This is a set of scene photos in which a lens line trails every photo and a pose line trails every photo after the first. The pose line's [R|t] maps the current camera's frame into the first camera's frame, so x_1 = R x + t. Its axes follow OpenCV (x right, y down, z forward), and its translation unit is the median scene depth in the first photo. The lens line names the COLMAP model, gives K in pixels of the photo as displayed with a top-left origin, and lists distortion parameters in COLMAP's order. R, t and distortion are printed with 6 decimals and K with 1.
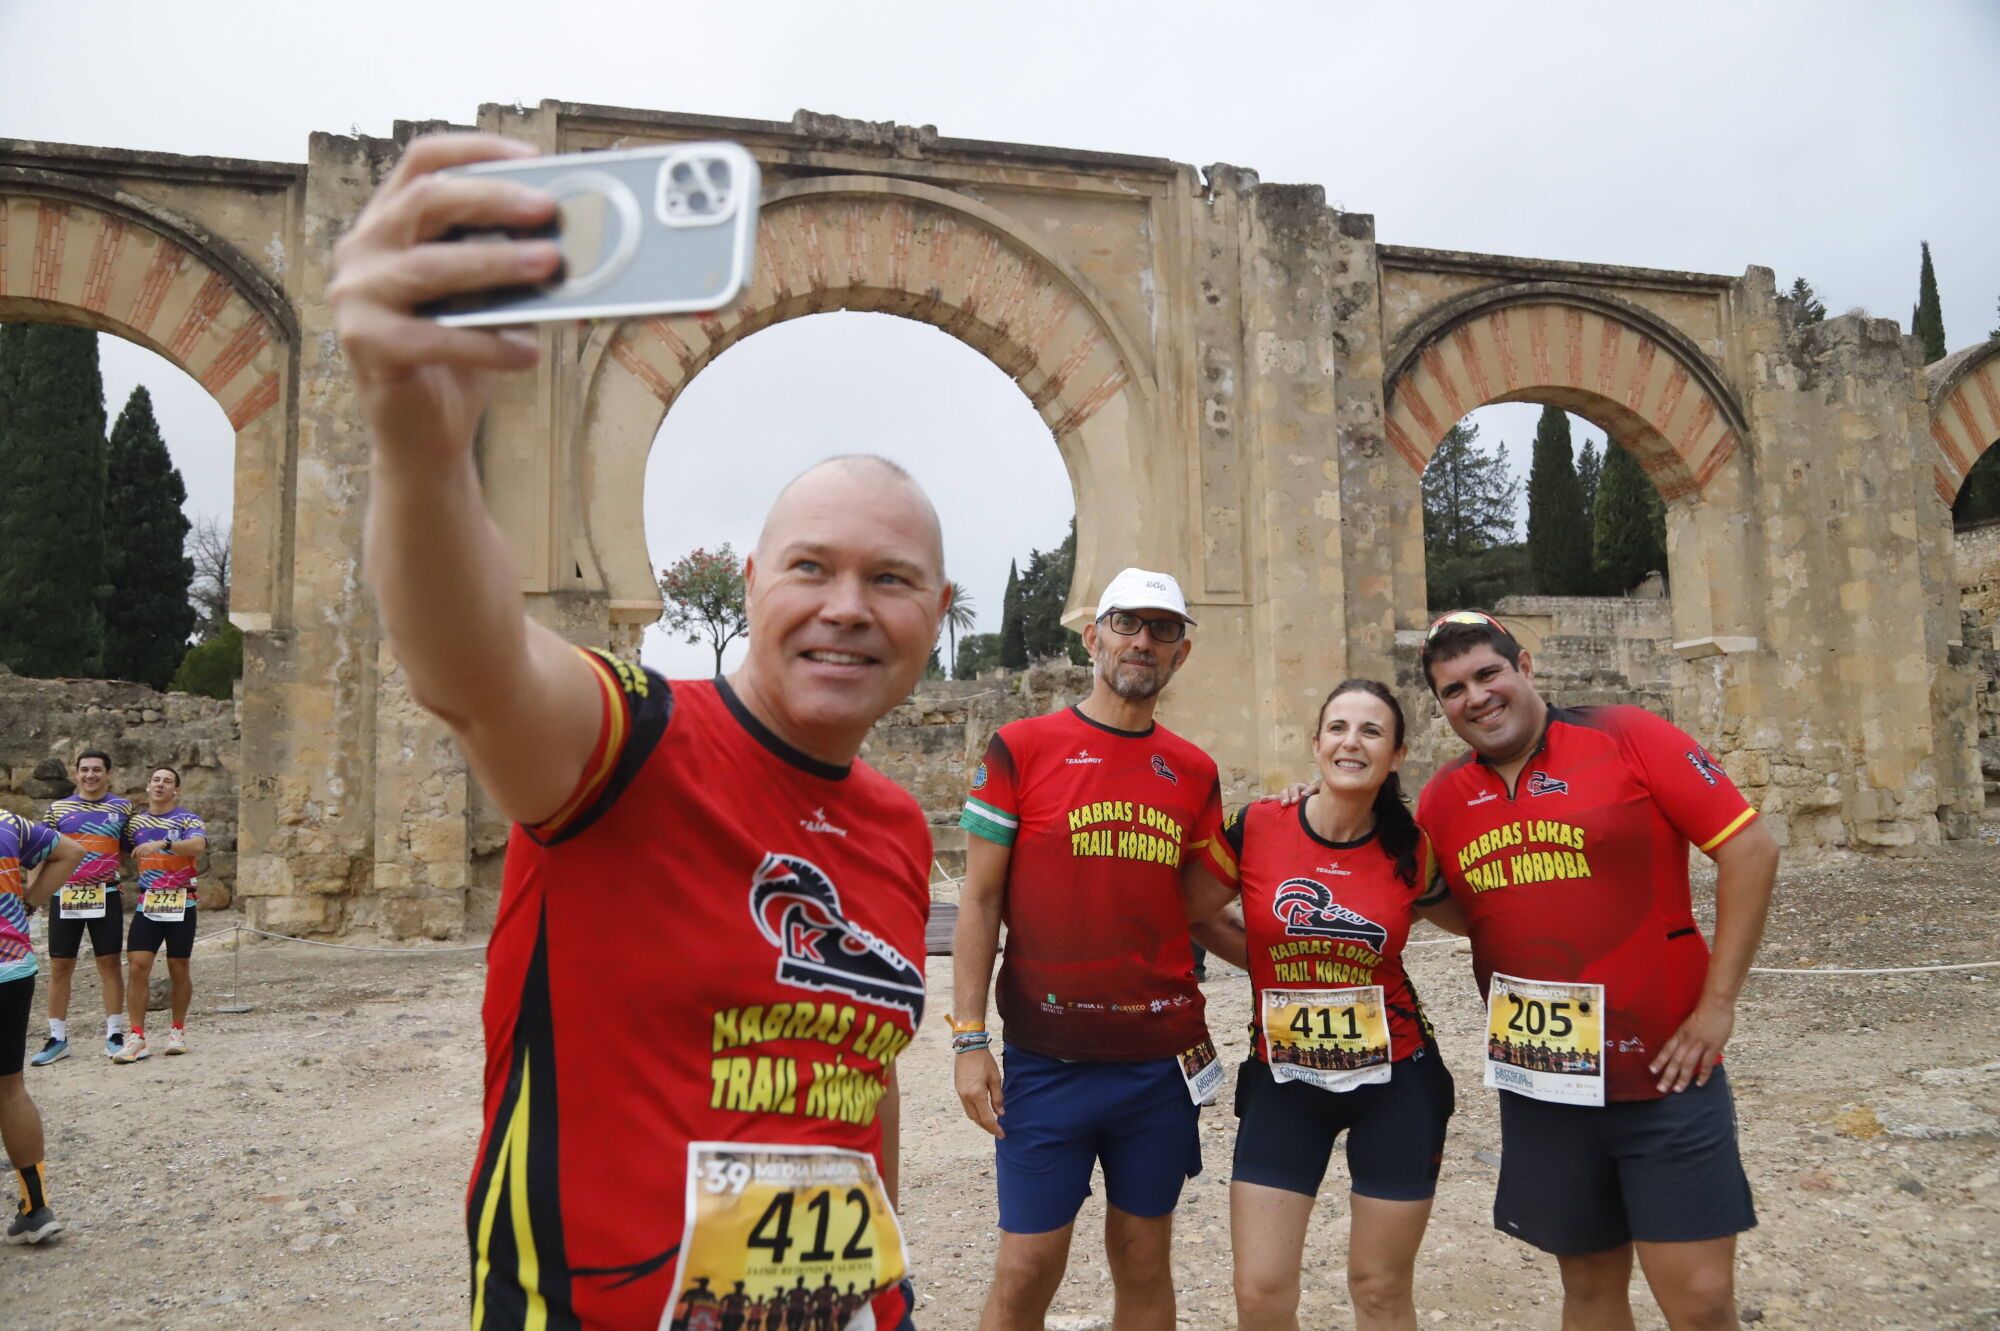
lens RADIAL K [[1673.6, 0, 1004.4], [0, 1673.6, 669.1], [0, 0, 1]] dist [-0.073775, 0.081805]
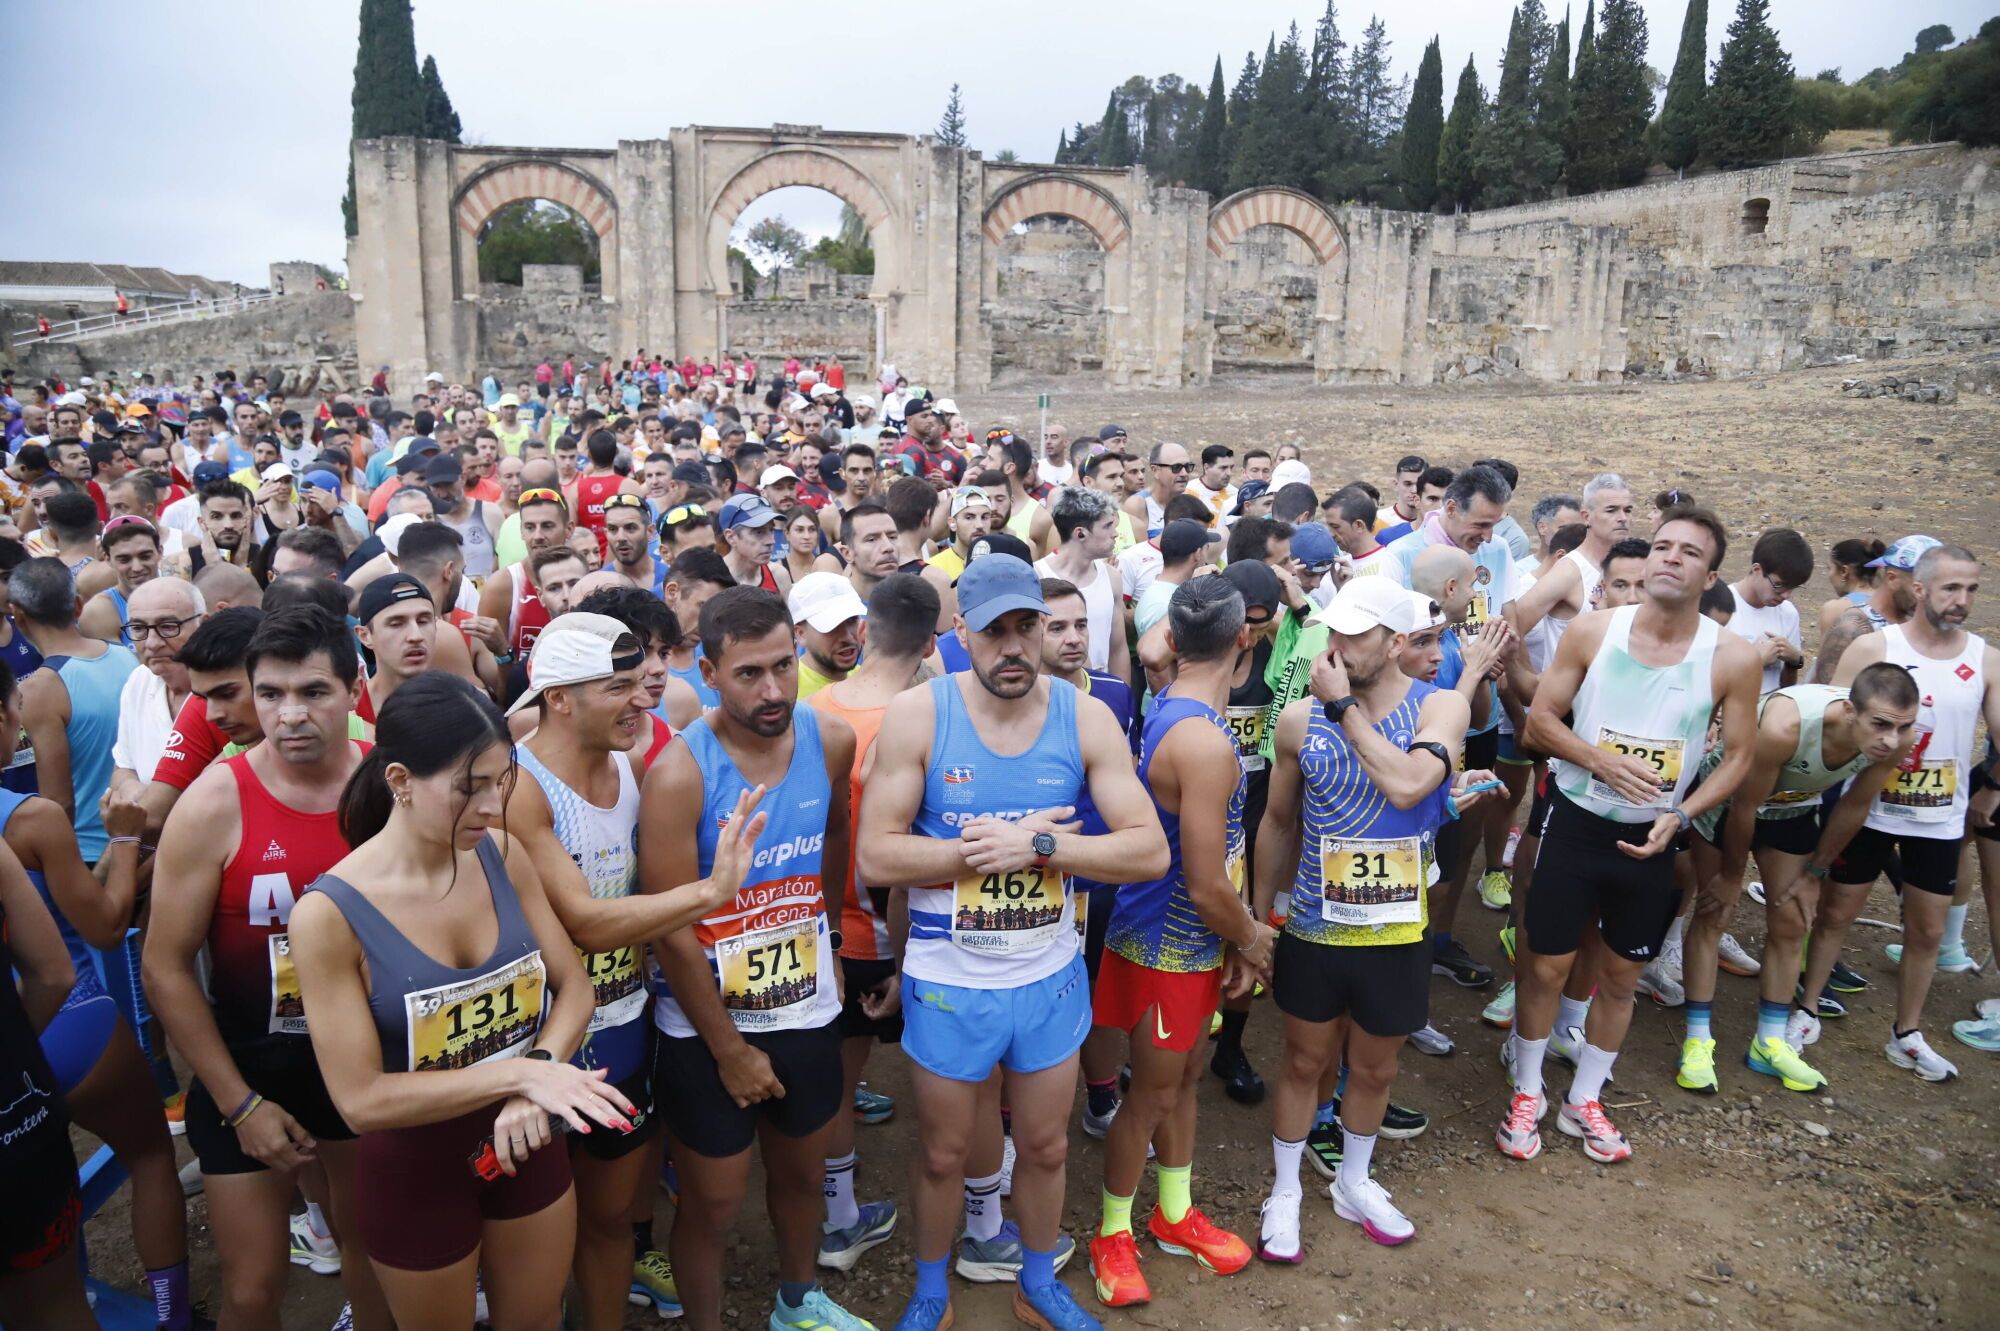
lens RADIAL K [[1341.6, 0, 979.3], [0, 1341.6, 676.3], [0, 0, 1]] dist [-0.084267, 0.001033]
pose [[0.997523, 0.049299, -0.050167, 0.388539], [-0.029991, 0.943286, 0.330623, -0.182936], [0.063622, -0.328300, 0.942429, -1.451765]]
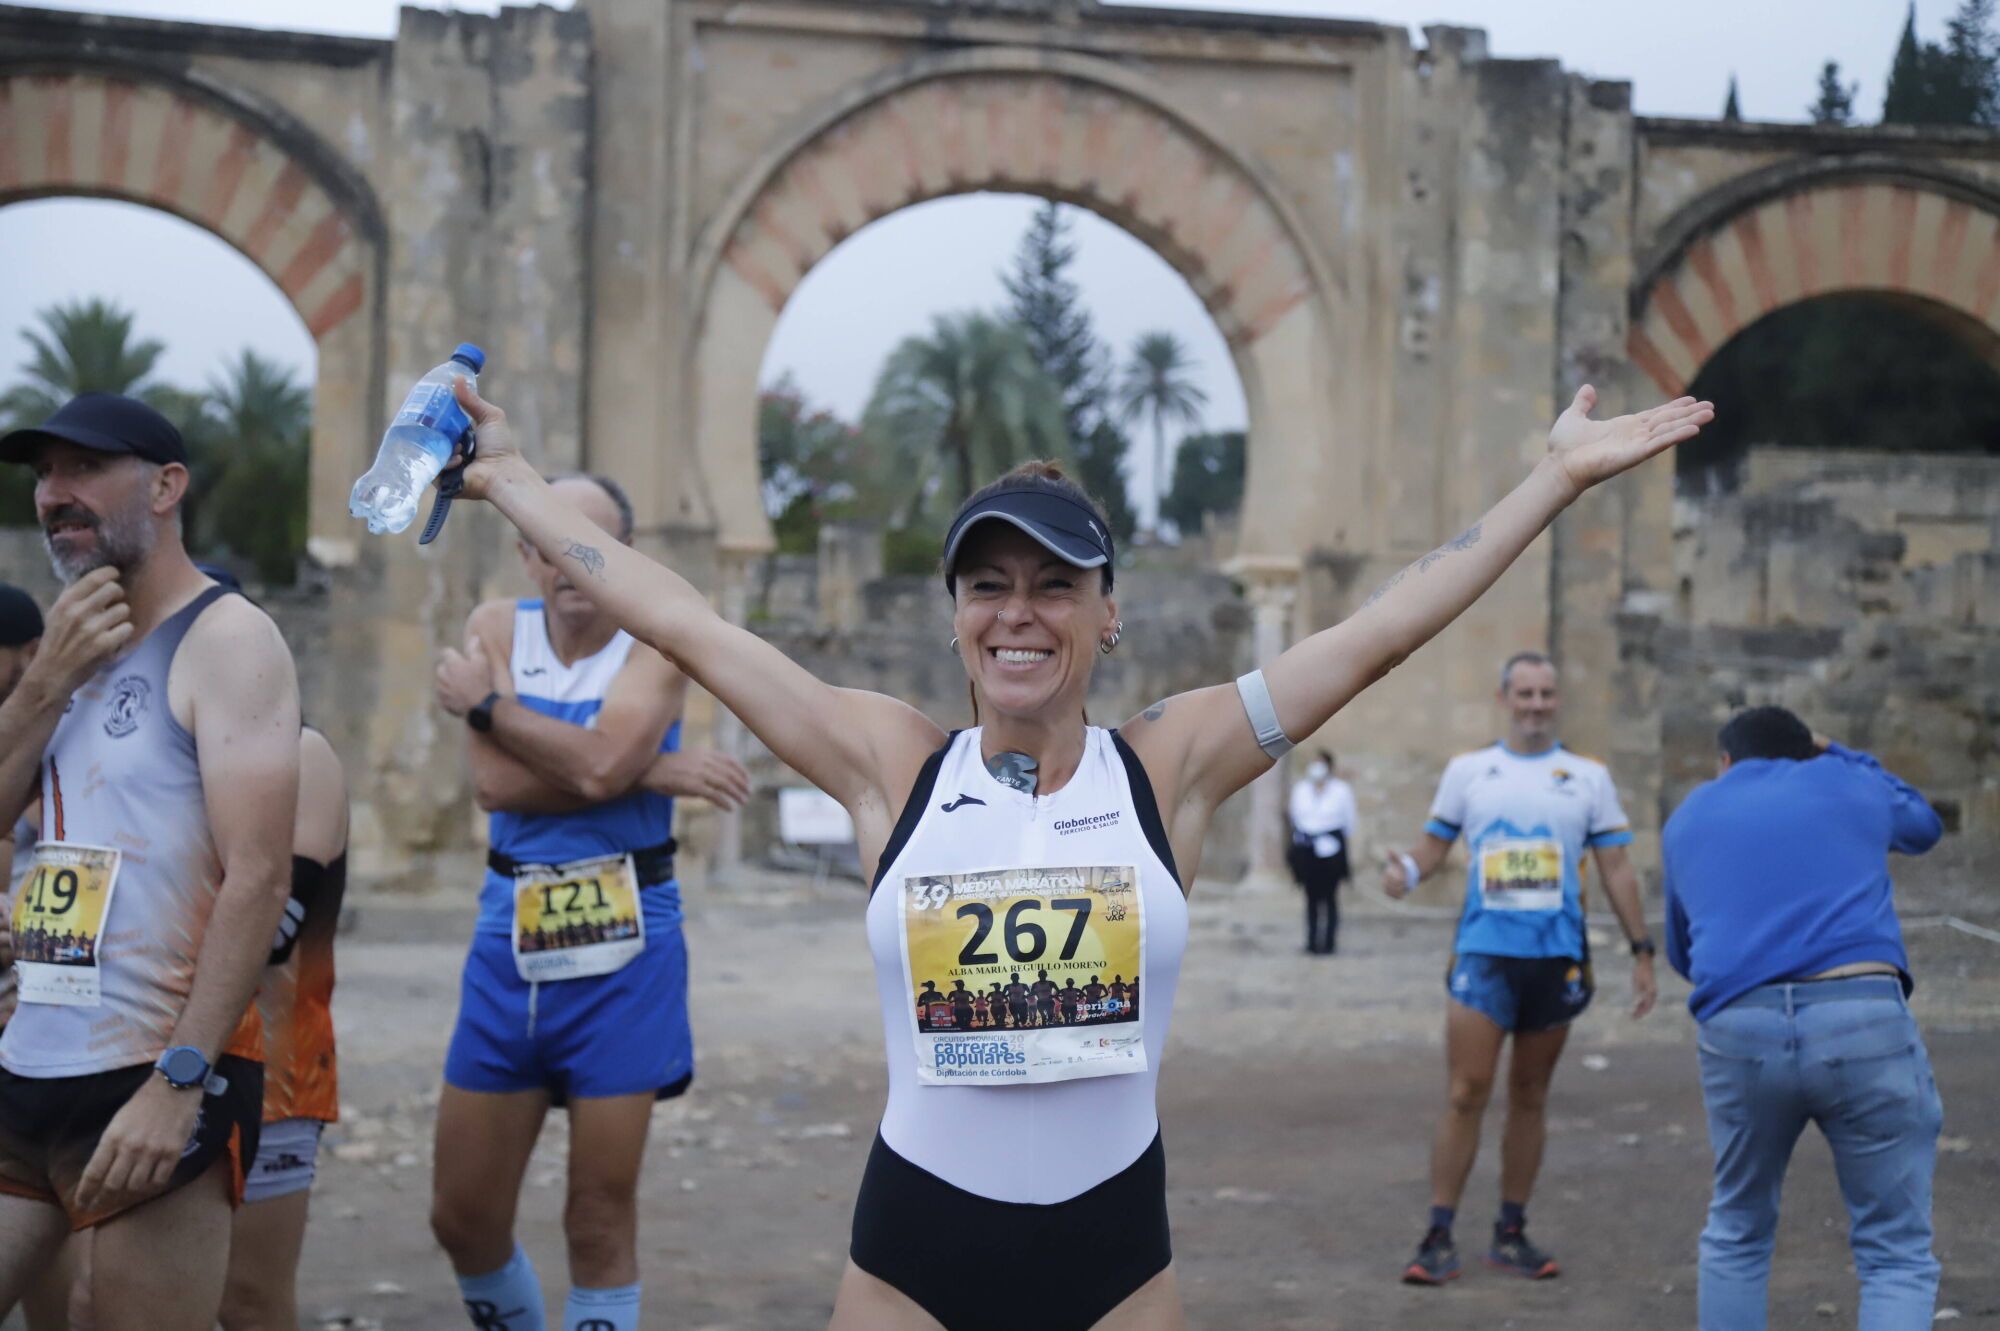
lens RADIAL K [[3435.5, 0, 999.8], [0, 3435.5, 674.1], [0, 0, 1]] dist [0.252095, 0.000000]
pose [[0.996317, 0.040006, -0.075844, 0.056178], [-0.036060, 0.997959, 0.052703, -0.064196], [0.077798, -0.049774, 0.995726, -0.775082]]
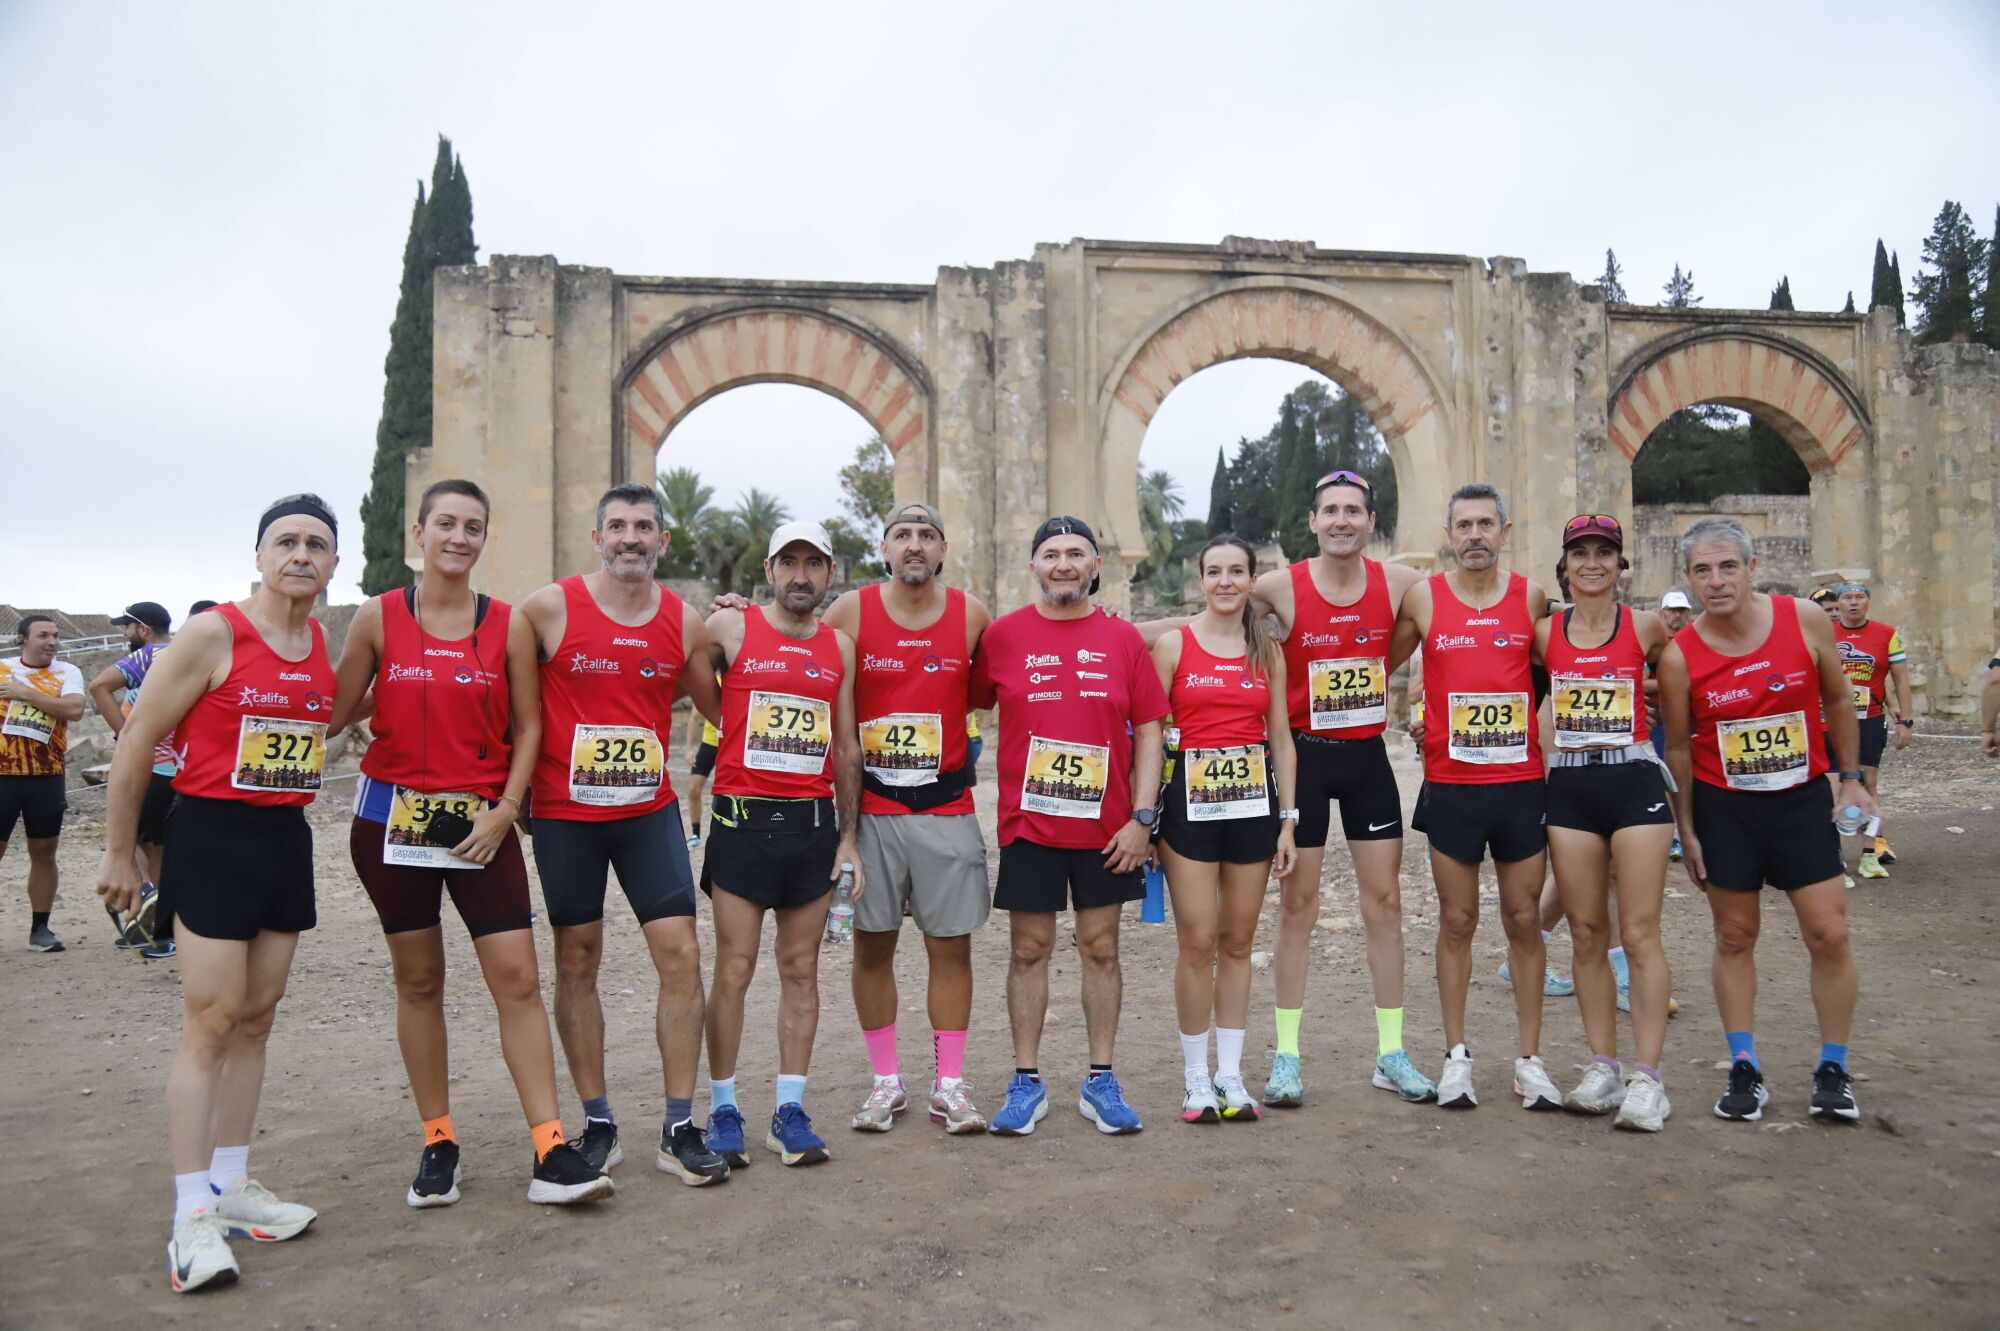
lens RADIAL K [[1673.6, 0, 991.8], [0, 1673.6, 698.1], [0, 0, 1]] dist [-0.073775, 0.081805]
pose [[0.992101, 0.010523, -0.124996, -0.137172], [0.000206, 0.996337, 0.085518, -0.033875], [0.125438, -0.084868, 0.988465, -0.583504]]
